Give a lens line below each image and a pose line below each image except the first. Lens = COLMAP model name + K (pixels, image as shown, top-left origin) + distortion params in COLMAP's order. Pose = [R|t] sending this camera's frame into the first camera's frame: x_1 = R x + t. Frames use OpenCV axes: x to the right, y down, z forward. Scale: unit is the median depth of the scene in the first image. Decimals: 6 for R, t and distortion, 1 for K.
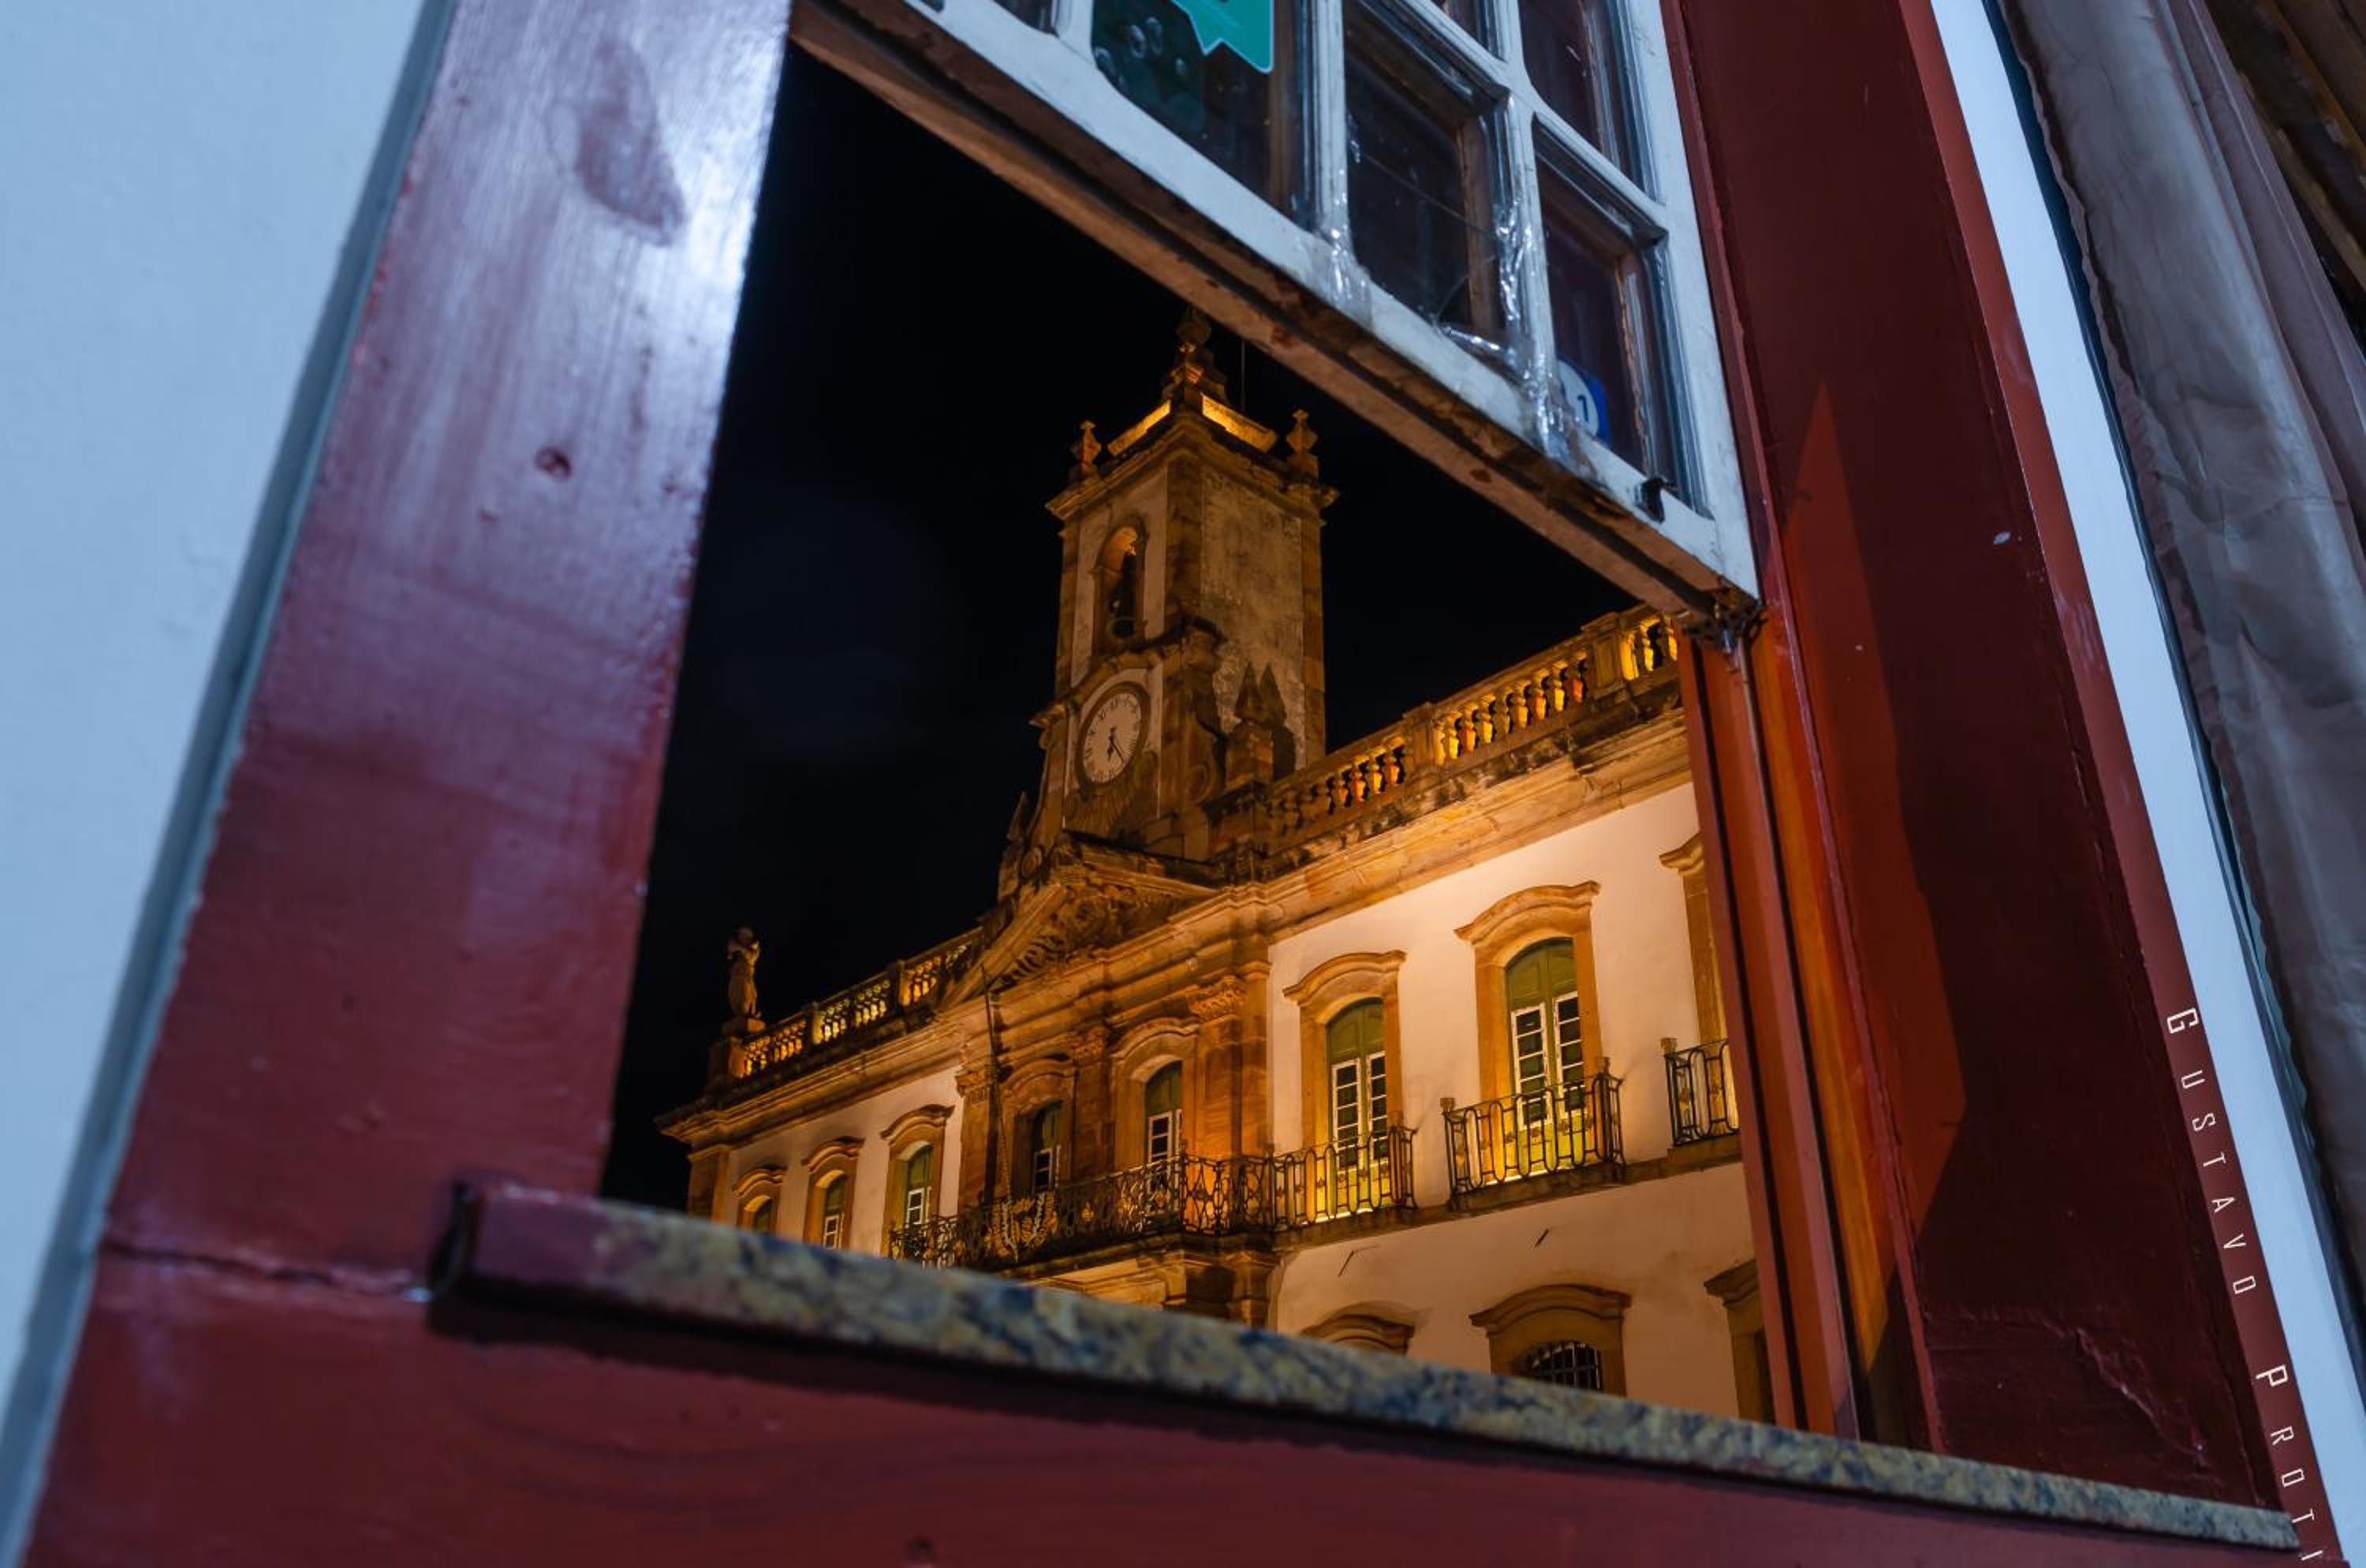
lens RADIAL K [[1758.4, 0, 1168.3], [0, 1758.4, 788.2], [0, 0, 1]] dist [-0.018960, 0.015379]
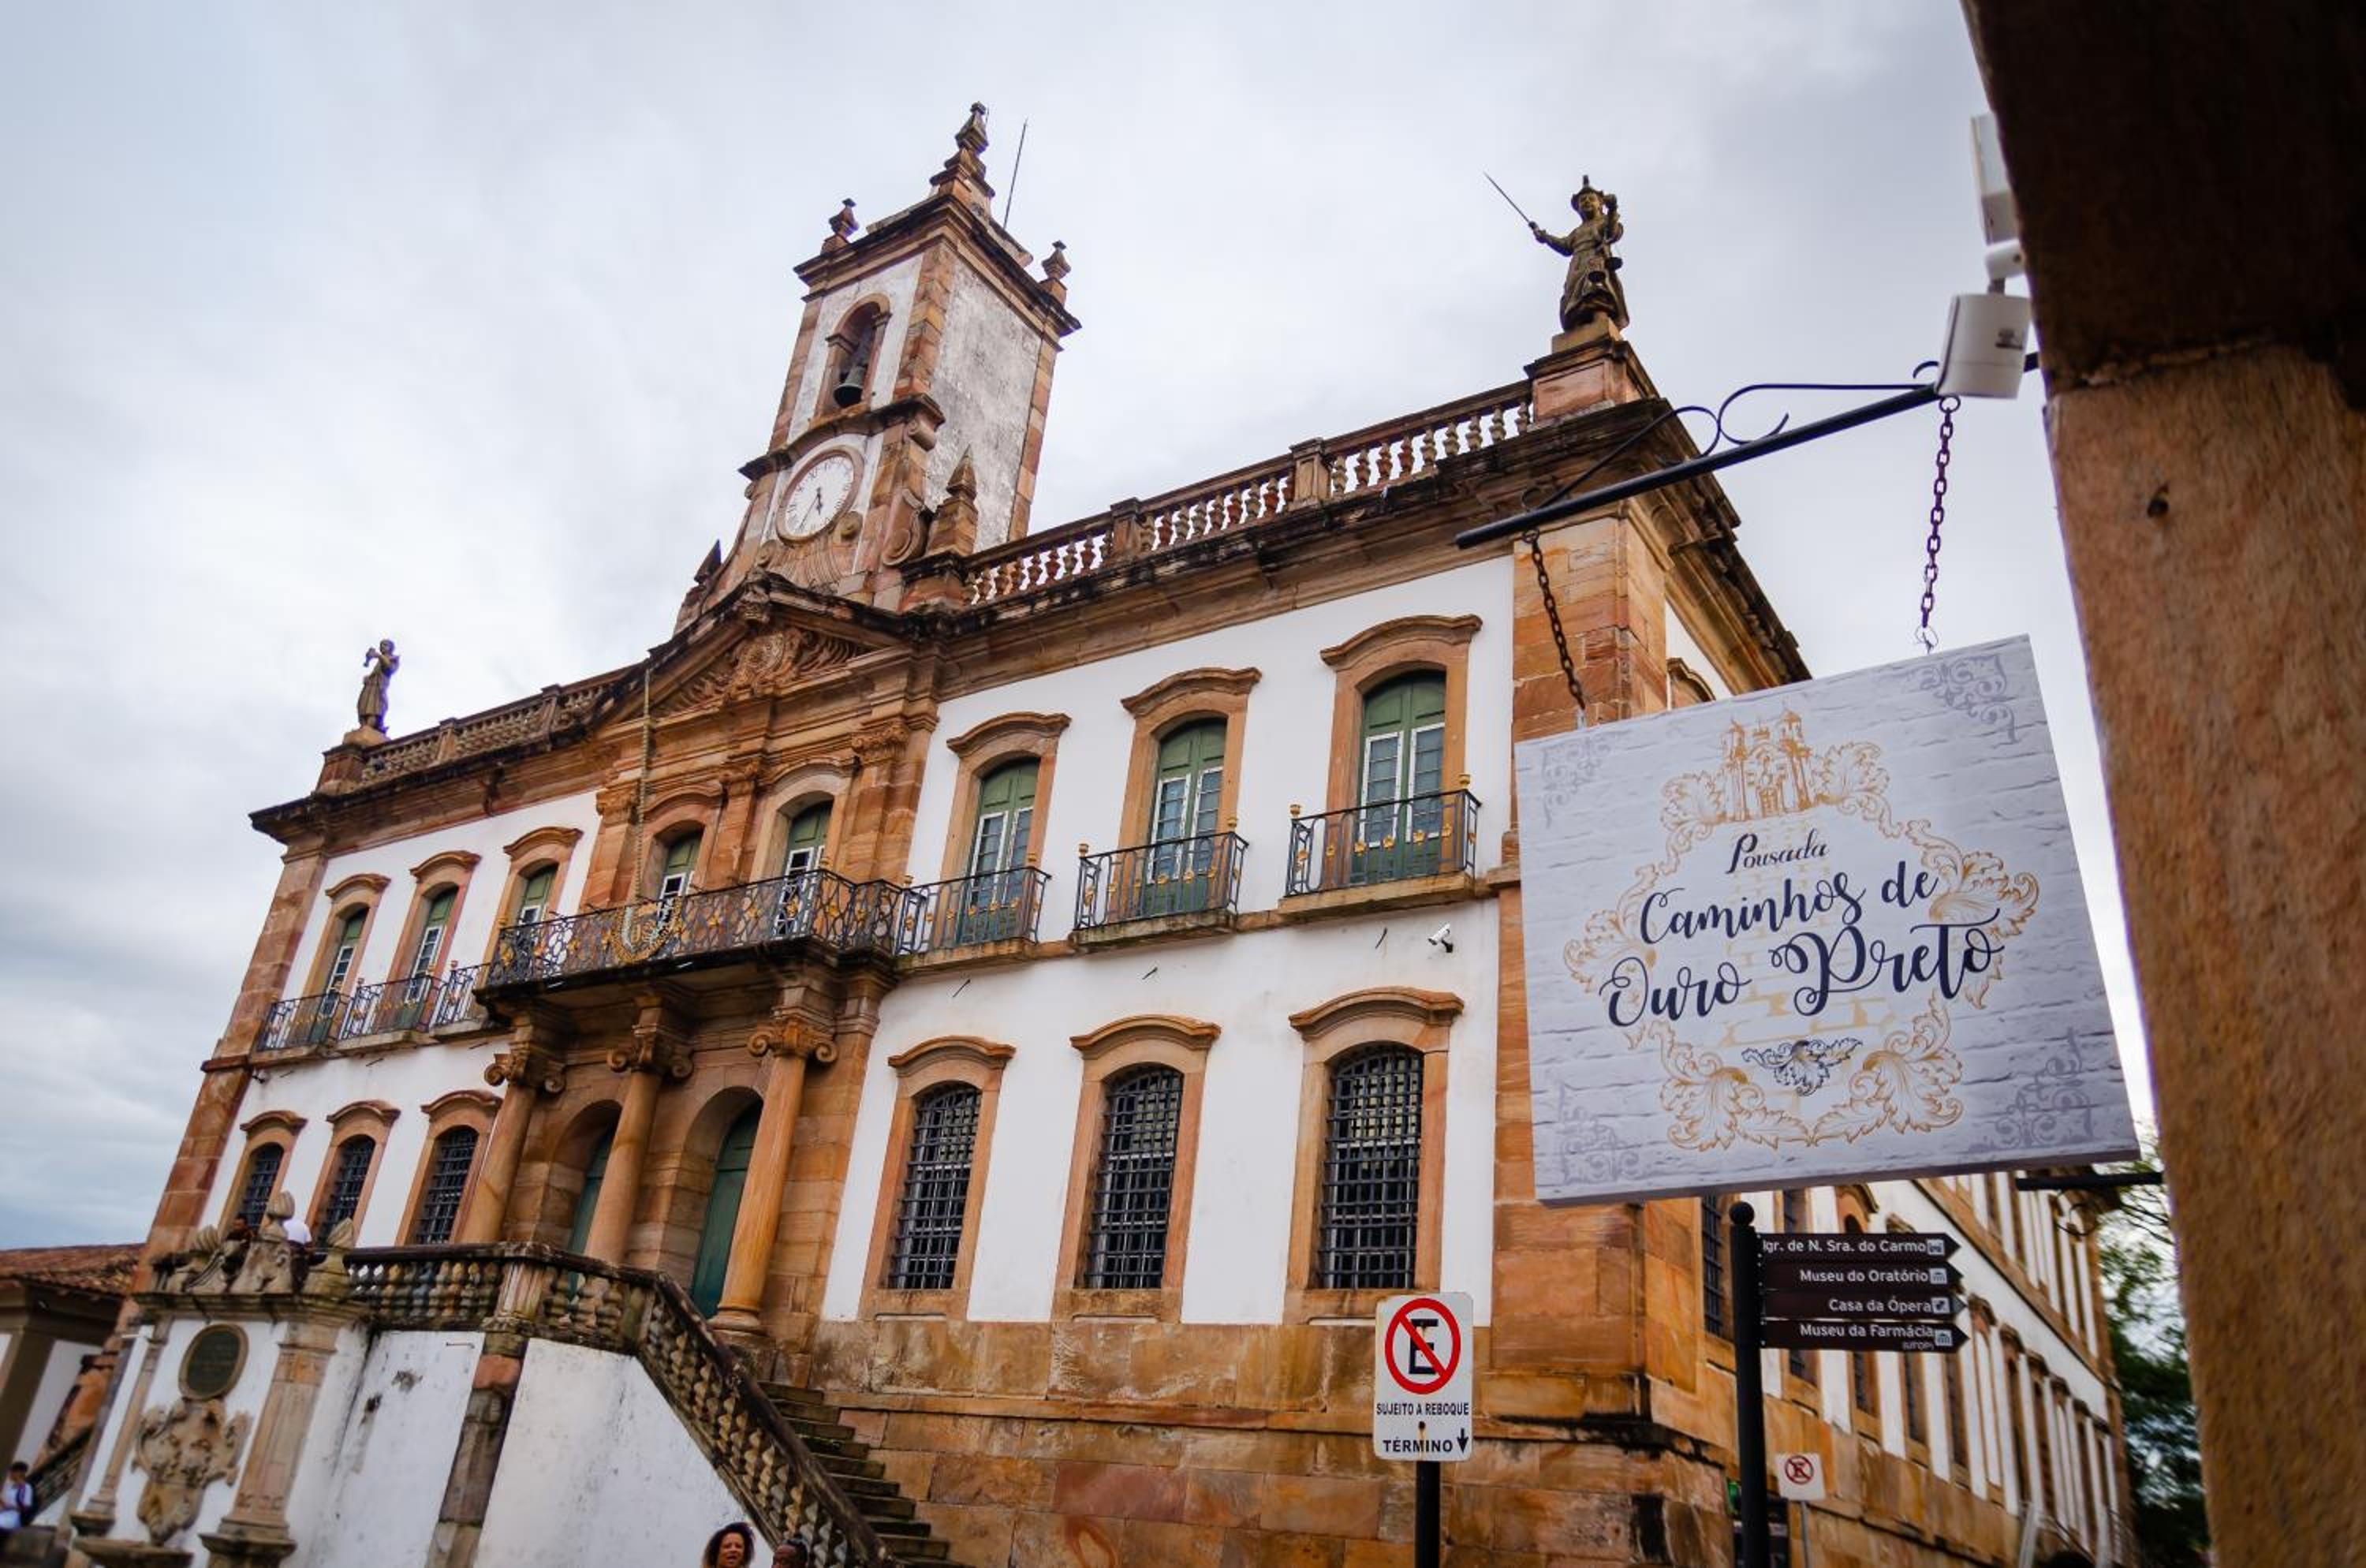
lens RADIAL K [[1758.4, 0, 1199.6], [0, 1758.4, 790.5], [0, 0, 1]] dist [-0.018960, 0.015379]
pose [[0.959151, 0.186243, 0.212940, -0.006697], [-0.189586, 0.981852, -0.004795, 0.116620], [-0.209968, -0.035771, 0.977054, -0.043978]]
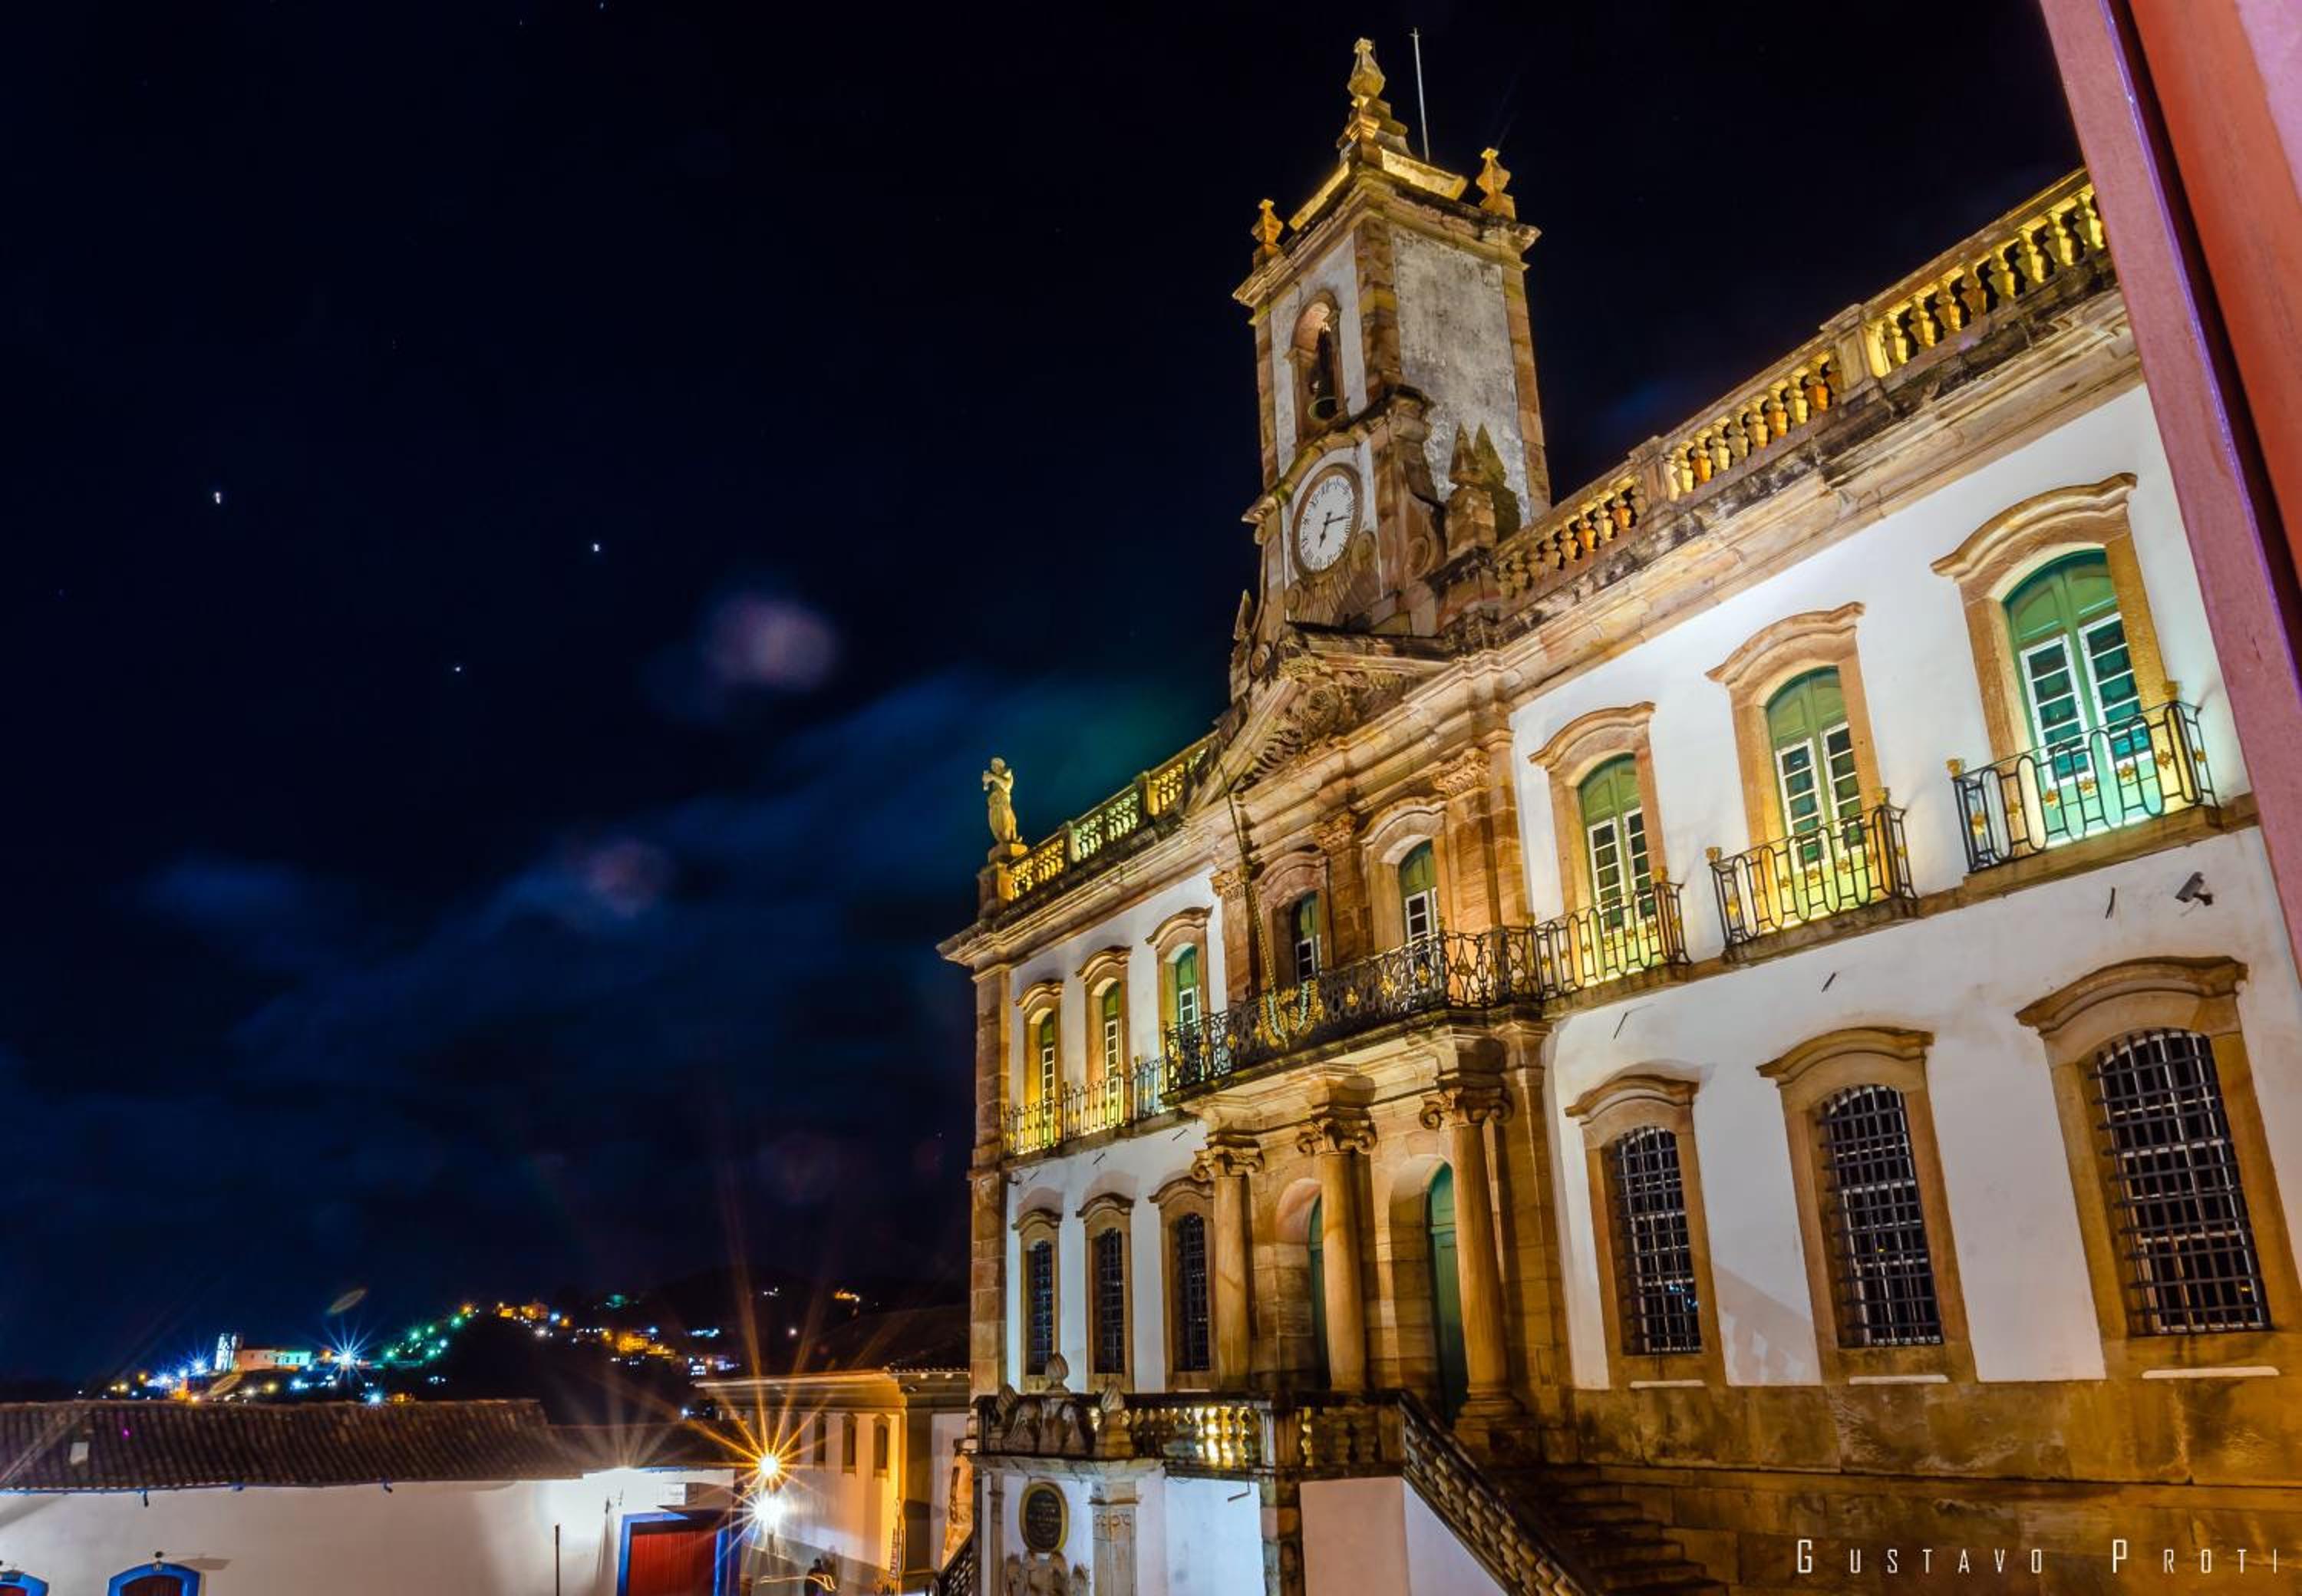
lens RADIAL K [[1703.3, 0, 1098.6], [0, 1703.3, 813.4], [0, 0, 1]] dist [-0.013622, -0.013975]
pose [[0.975931, -0.105399, -0.190918, 0.009402], [0.128224, 0.985467, 0.111411, 0.010144], [0.176401, -0.133210, 0.975263, 0.035444]]
